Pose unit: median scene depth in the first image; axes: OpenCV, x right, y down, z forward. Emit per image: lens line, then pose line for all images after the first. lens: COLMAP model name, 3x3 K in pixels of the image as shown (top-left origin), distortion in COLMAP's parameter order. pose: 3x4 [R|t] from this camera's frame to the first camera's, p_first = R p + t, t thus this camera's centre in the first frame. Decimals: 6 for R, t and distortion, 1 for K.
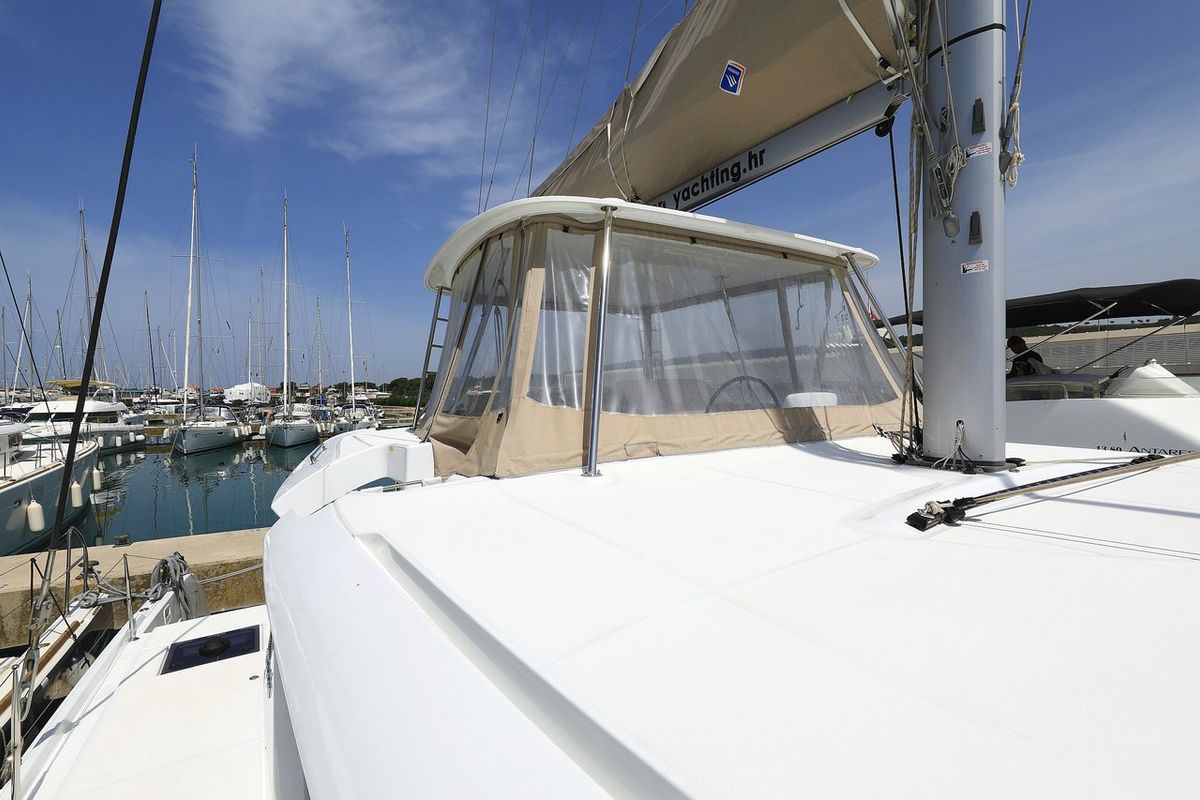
lens RADIAL K [[545.3, 0, 600.0], [0, 545.3, 400.0], [0, 0, 1]] dist [-0.001474, -0.000302]
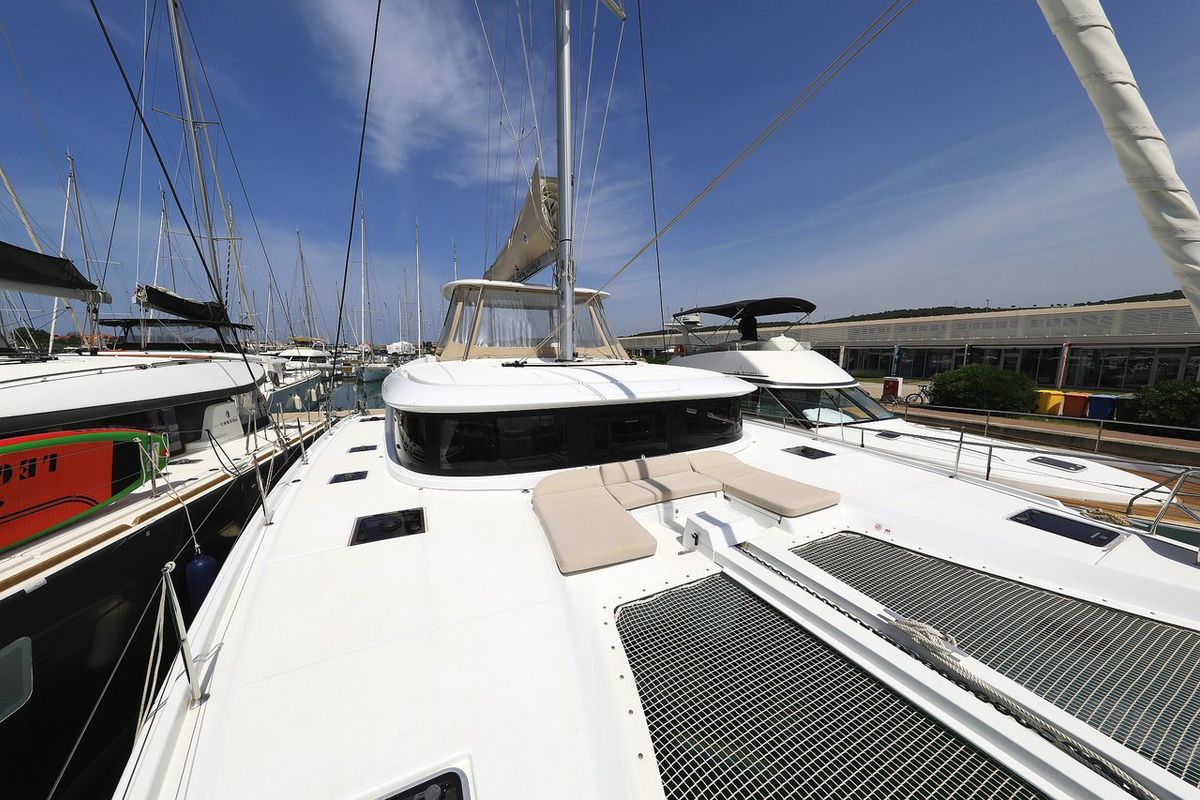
lens RADIAL K [[380.6, 0, 598.3], [0, 380.6, 404.1], [0, 0, 1]] dist [-0.000288, -0.000358]
pose [[0.994644, 0.035440, -0.097096, 0.071332], [-0.023580, 0.992411, 0.120682, 0.005505], [0.100636, -0.117746, 0.987931, -0.094295]]
